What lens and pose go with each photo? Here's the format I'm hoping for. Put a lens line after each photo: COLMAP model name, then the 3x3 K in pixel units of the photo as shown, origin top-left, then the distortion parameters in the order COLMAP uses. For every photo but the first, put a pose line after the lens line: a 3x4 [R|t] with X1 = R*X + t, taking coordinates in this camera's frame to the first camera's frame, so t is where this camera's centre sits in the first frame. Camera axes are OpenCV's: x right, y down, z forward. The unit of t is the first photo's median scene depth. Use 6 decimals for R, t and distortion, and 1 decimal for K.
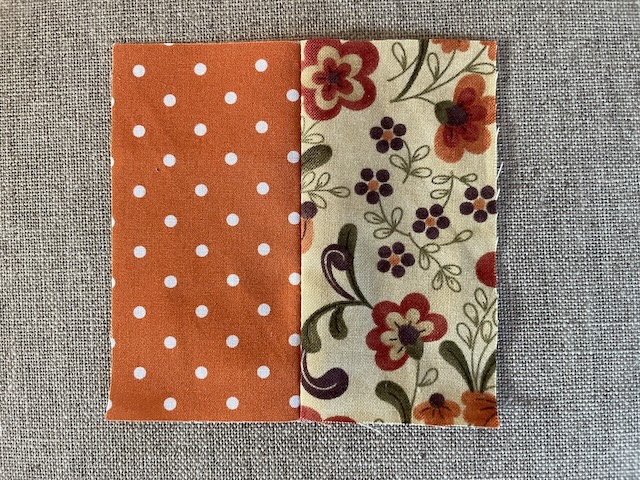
lens RADIAL K [[490.9, 0, 318.9], [0, 490.9, 242.5], [0, 0, 1]] dist [0.128163, -0.021627]
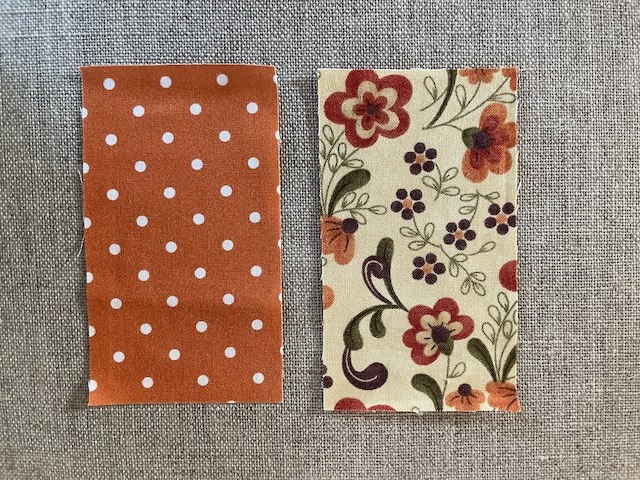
lens RADIAL K [[490.9, 0, 314.9], [0, 490.9, 241.1], [0, 0, 1]] dist [0.128163, -0.021627]
pose [[0.995137, -0.014990, -0.097356, 0.007907], [0.011839, 0.999390, -0.032869, 0.006151], [0.097790, 0.031557, 0.994707, -0.160012]]
